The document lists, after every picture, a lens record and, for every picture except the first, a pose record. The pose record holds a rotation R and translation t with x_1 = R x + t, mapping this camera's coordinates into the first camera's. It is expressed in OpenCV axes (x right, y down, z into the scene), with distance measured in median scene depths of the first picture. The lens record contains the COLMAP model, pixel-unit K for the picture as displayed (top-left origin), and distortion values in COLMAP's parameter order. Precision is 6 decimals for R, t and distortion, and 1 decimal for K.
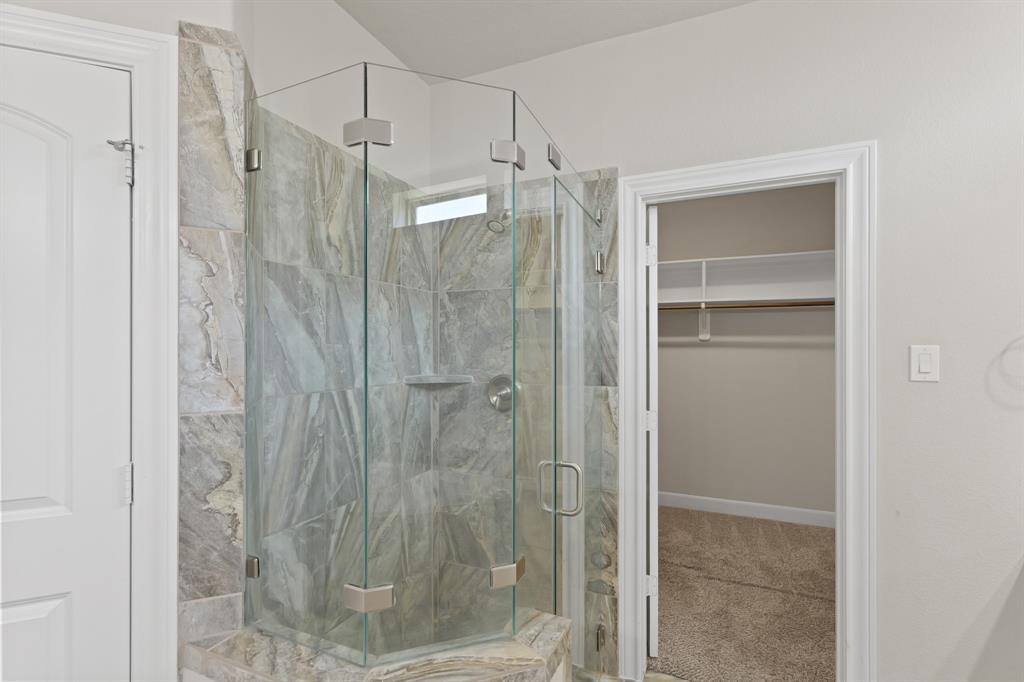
lens RADIAL K [[477.0, 0, 512.0], [0, 477.0, 347.4], [0, 0, 1]] dist [0.003904, -0.000522]
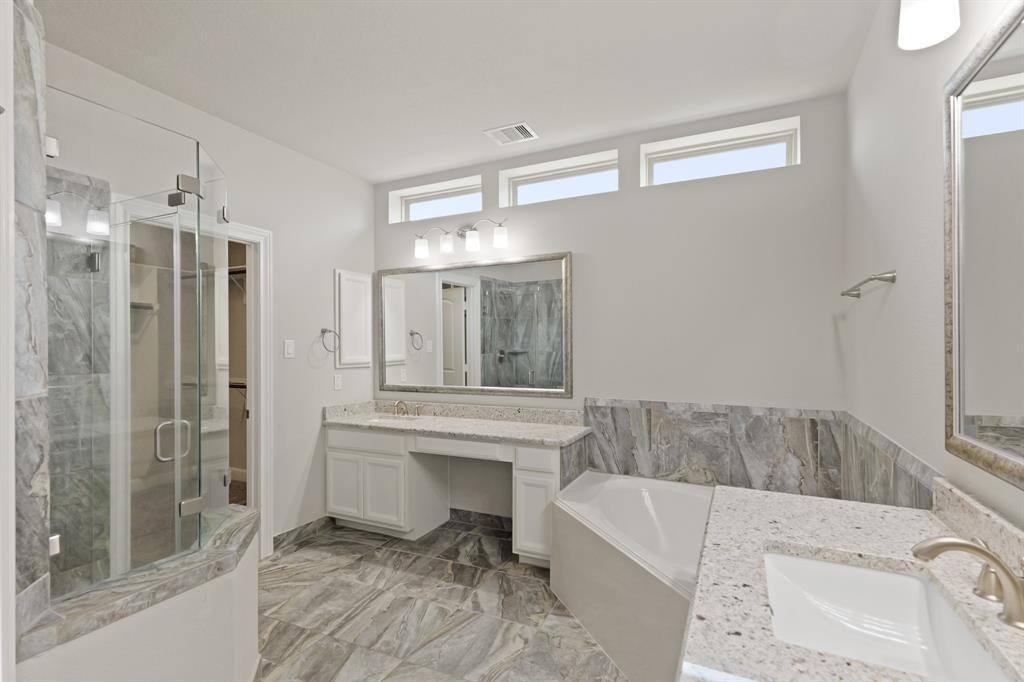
lens RADIAL K [[477.0, 0, 515.4], [0, 477.0, 350.2], [0, 0, 1]] dist [0.003904, -0.000522]
pose [[0.030146, -0.007098, 0.999520, -1.571893], [0.003210, 0.999970, 0.007004, 0.038674], [-0.999540, 0.002998, 0.030168, -0.022657]]
